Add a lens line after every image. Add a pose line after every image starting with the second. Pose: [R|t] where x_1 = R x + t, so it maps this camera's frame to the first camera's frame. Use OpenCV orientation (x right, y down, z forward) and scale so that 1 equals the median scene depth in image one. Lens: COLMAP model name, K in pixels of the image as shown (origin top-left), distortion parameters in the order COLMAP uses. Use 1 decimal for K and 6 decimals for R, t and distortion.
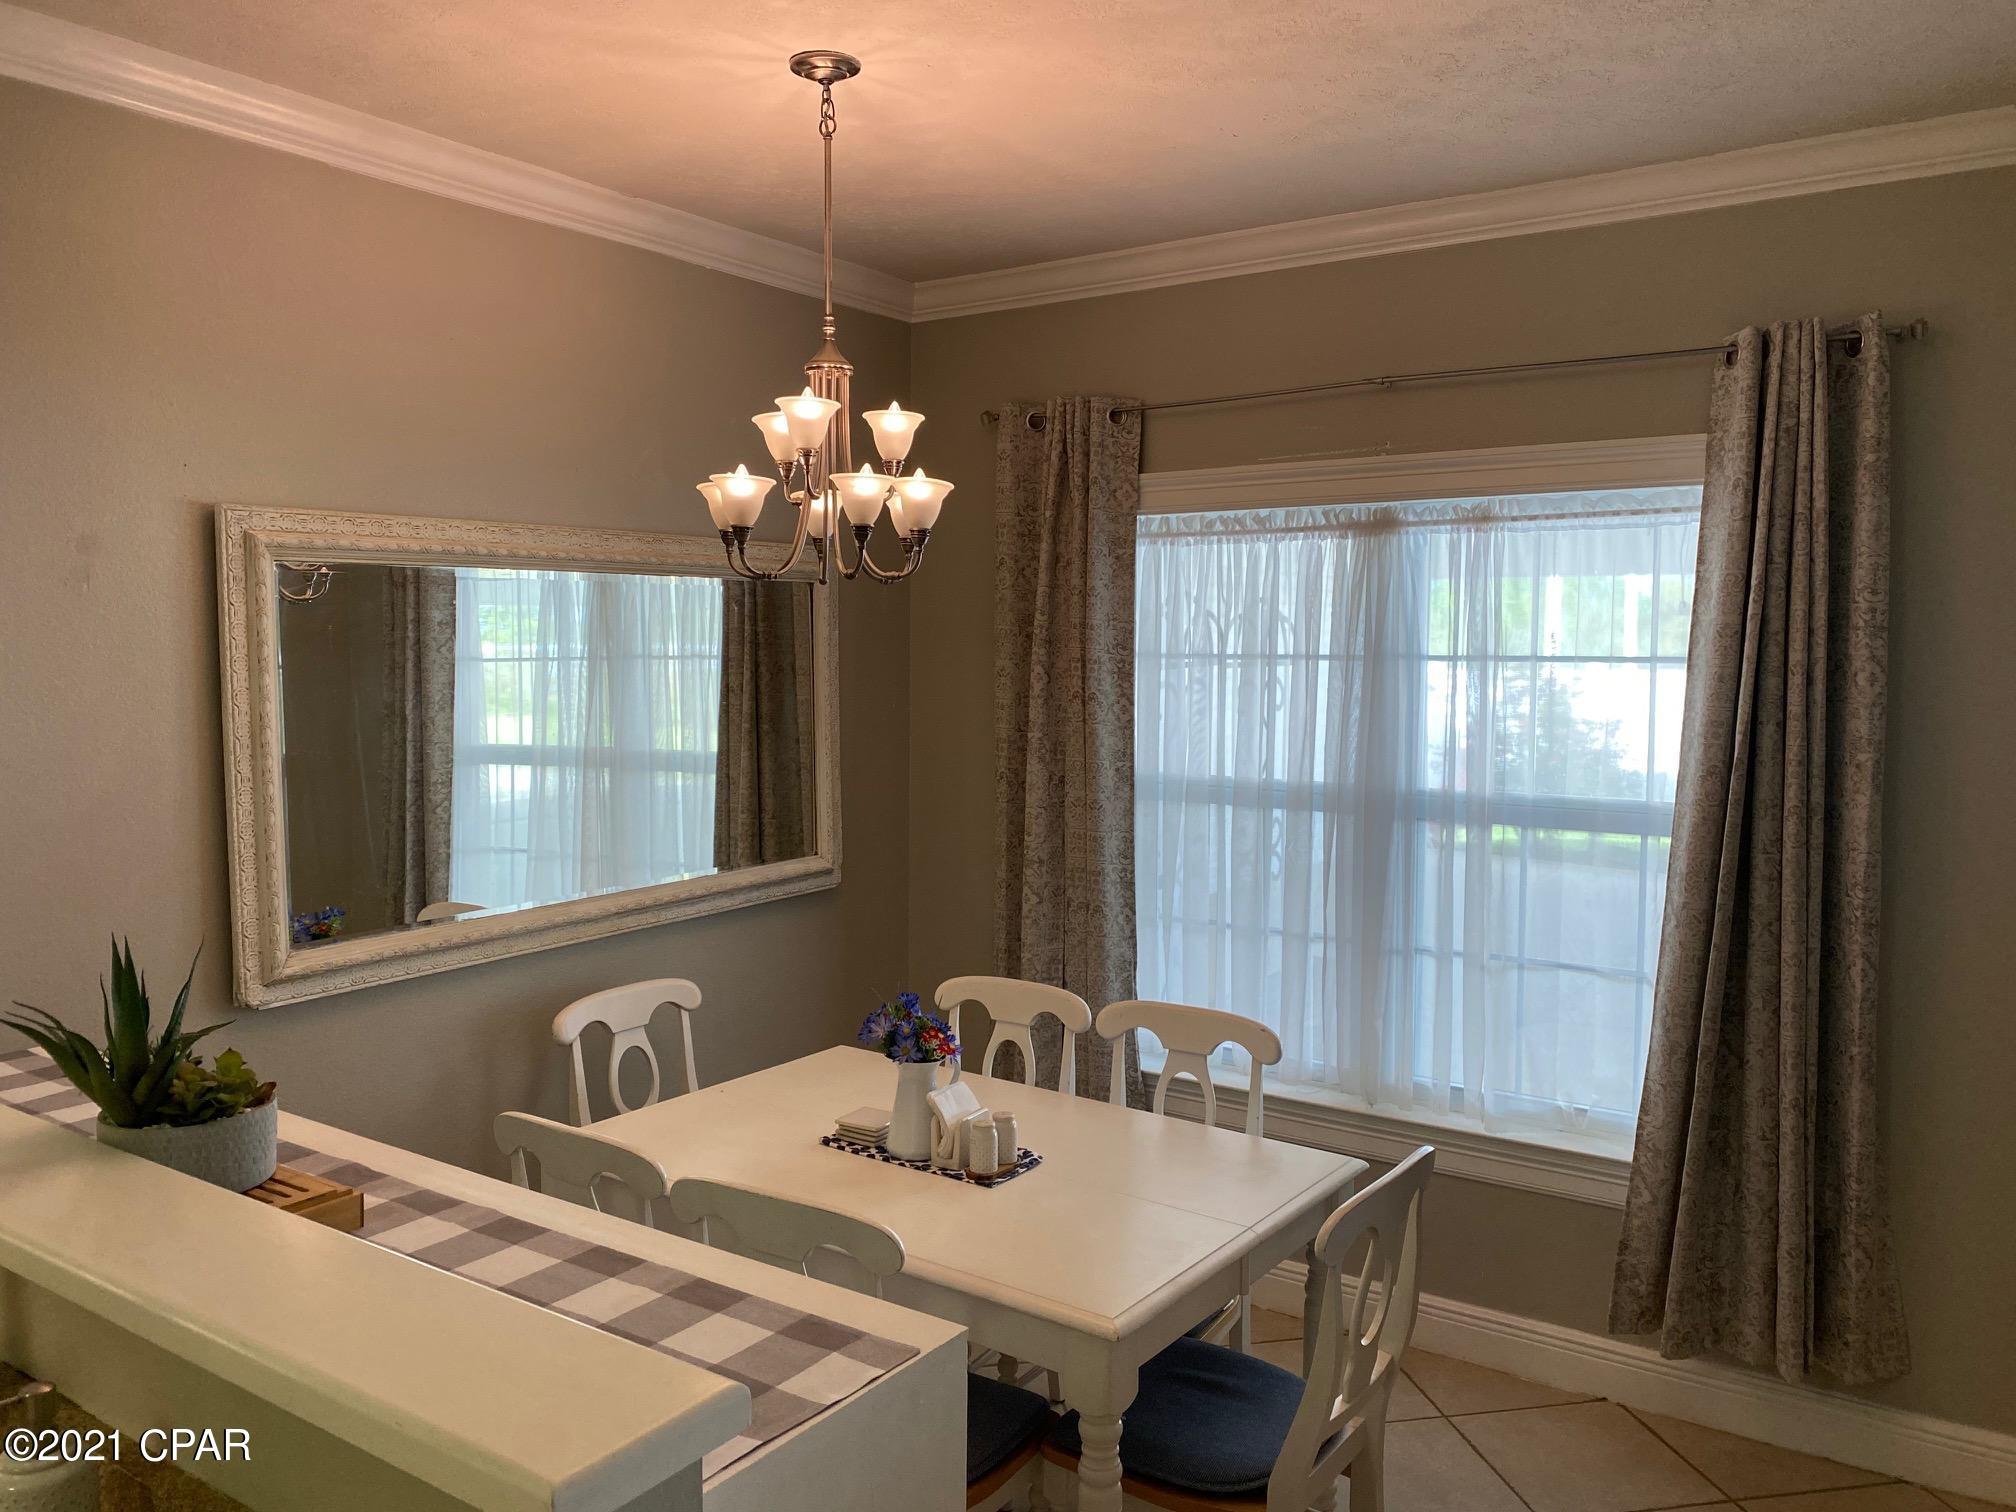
lens RADIAL K [[1514.2, 0, 1004.2], [0, 1514.2, 748.6], [0, 0, 1]] dist [0.022938, -0.005121]
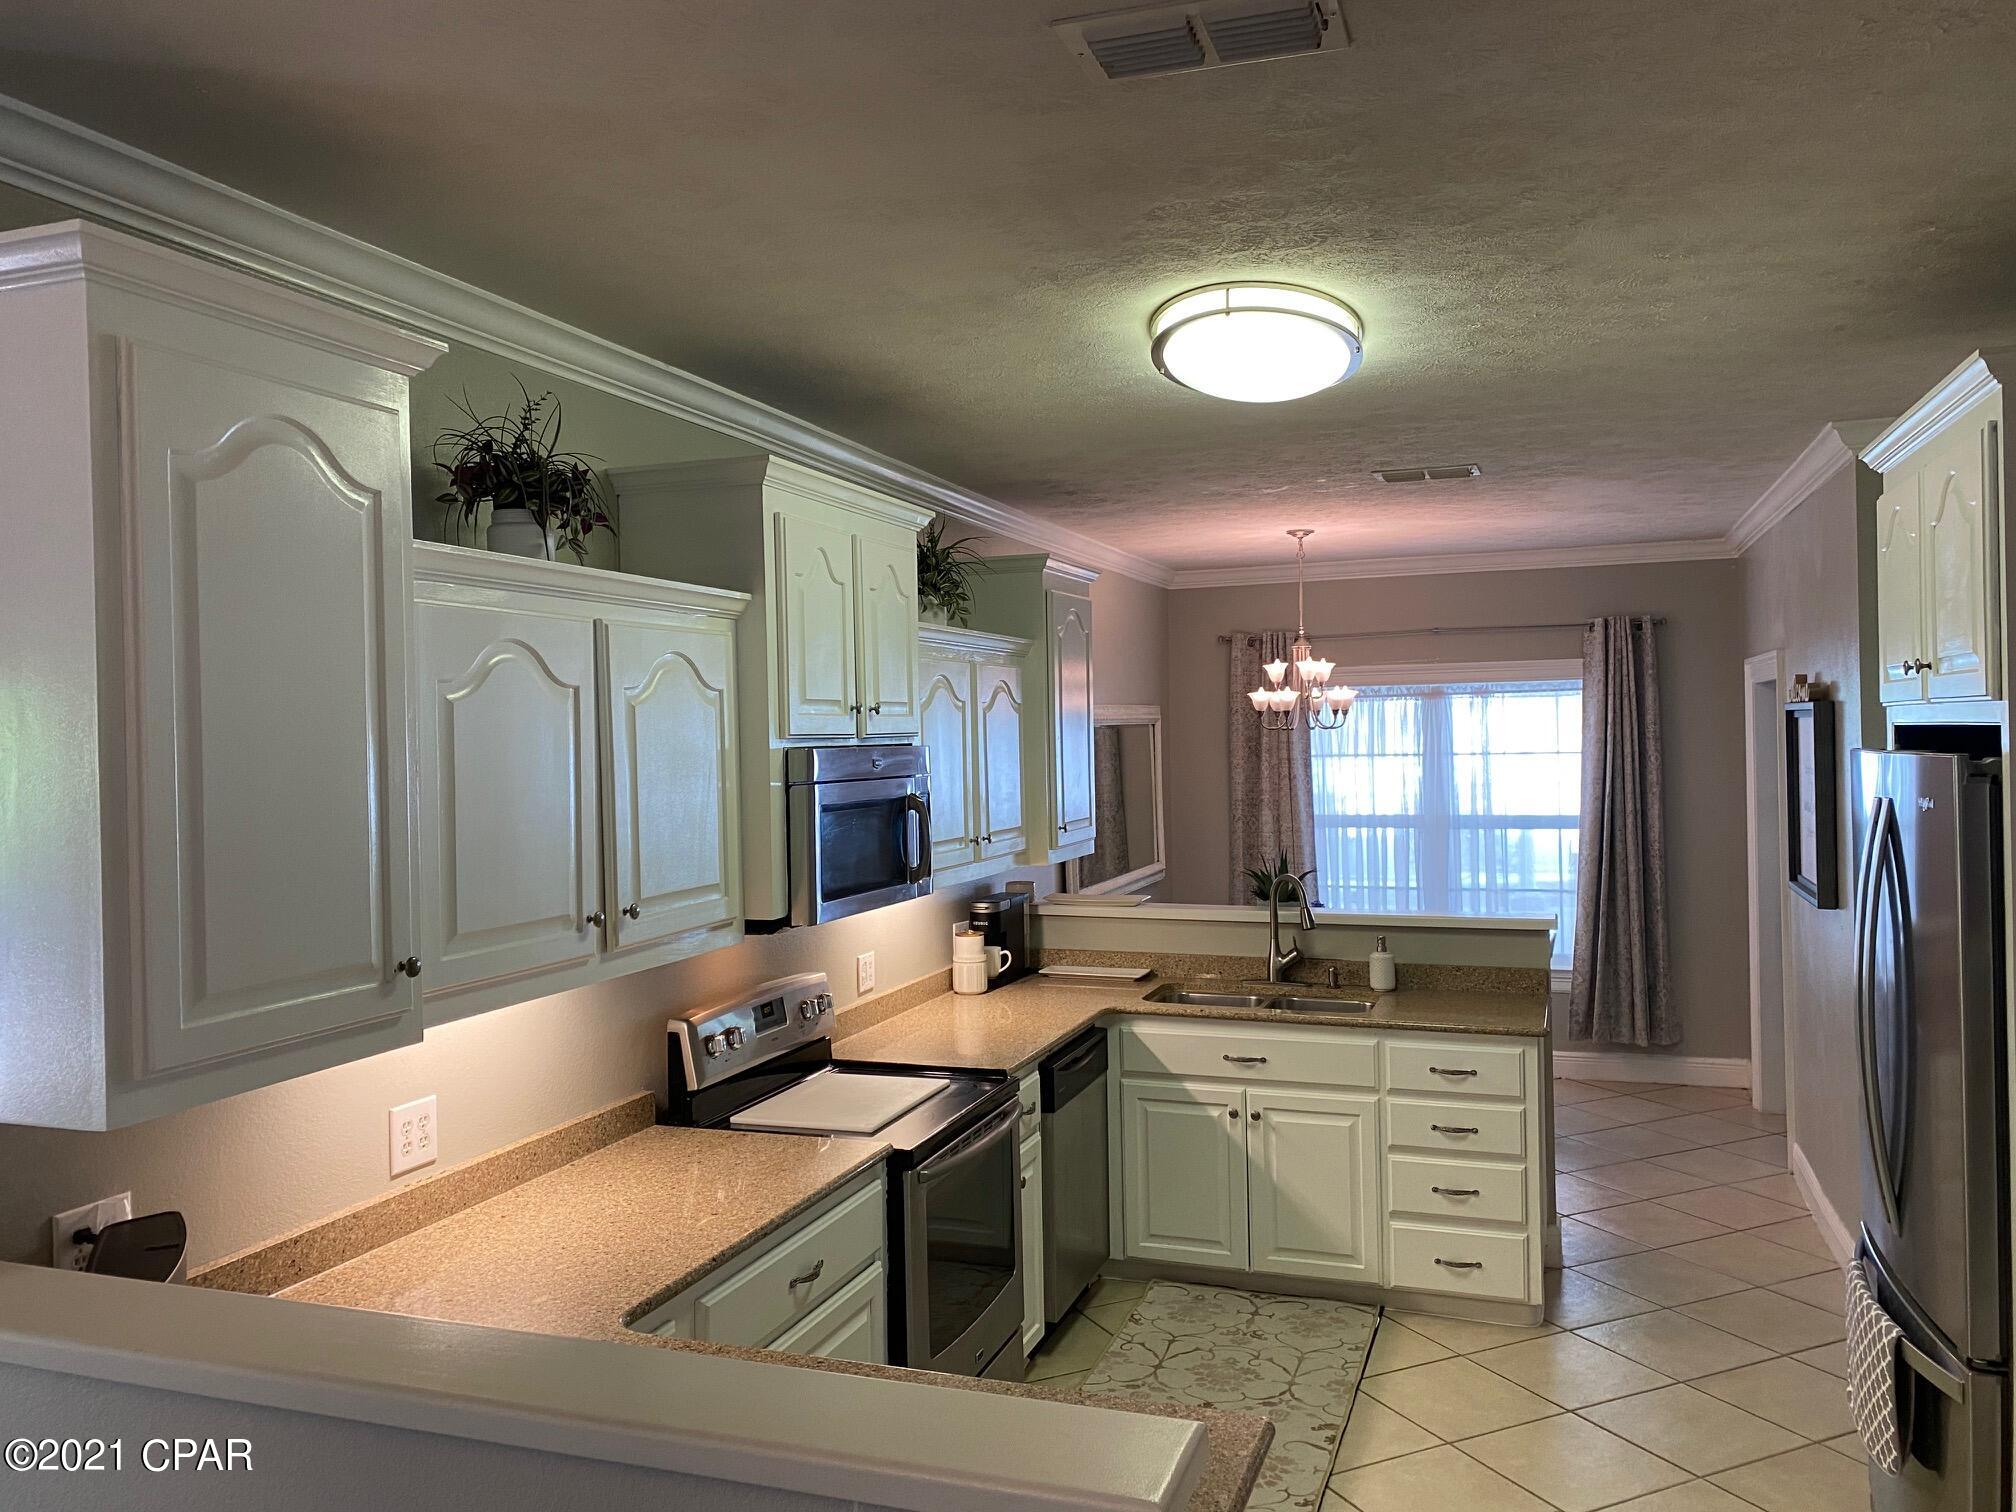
lens RADIAL K [[1514.2, 0, 1010.2], [0, 1514.2, 755.1], [0, 0, 1]] dist [0.022938, -0.005121]
pose [[0.975029, -0.022326, 0.220952, -0.972535], [0.036769, 0.997431, -0.061473, 0.060523], [-0.219012, 0.068063, 0.973345, -1.147586]]
